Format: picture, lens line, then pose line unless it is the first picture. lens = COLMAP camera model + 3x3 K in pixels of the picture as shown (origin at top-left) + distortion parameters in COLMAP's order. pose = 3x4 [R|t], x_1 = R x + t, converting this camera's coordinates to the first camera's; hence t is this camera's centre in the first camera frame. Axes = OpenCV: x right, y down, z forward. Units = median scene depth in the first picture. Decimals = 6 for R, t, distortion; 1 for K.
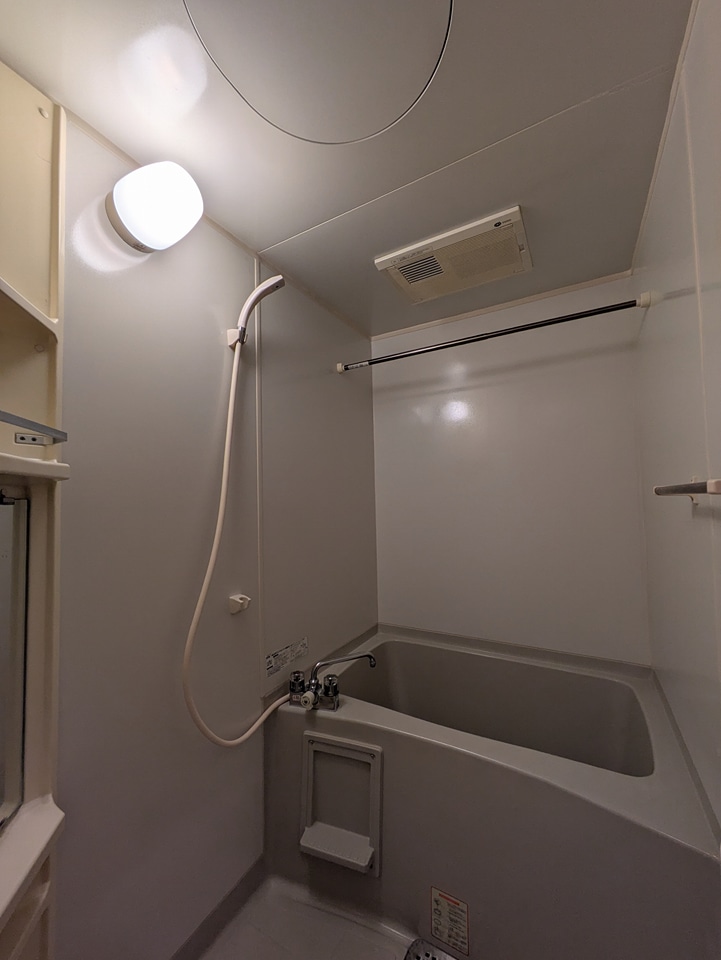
lens RADIAL K [[379.1, 0, 359.6], [0, 379.1, 480.8], [0, 0, 1]] dist [-0.007438, 0.000640]
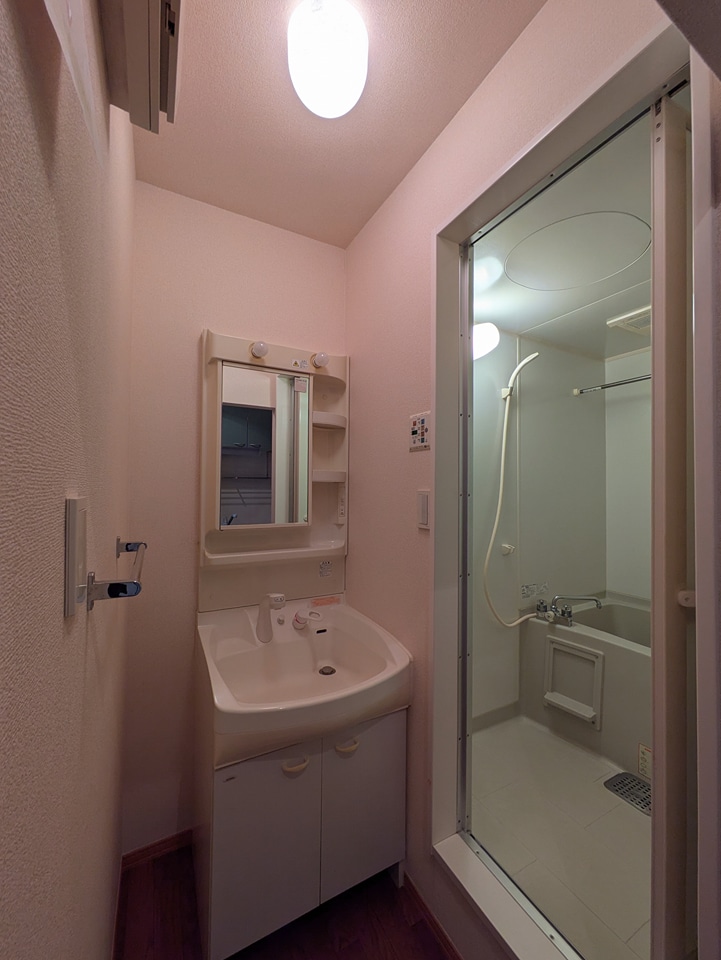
lens RADIAL K [[379.1, 0, 357.7], [0, 379.1, 484.1], [0, 0, 1]] dist [-0.007438, 0.000640]
pose [[0.848827, 0.018239, -0.528355, 0.006708], [0.000254, 0.999391, 0.034907, -0.029785], [0.528670, -0.029764, 0.848306, -0.753899]]
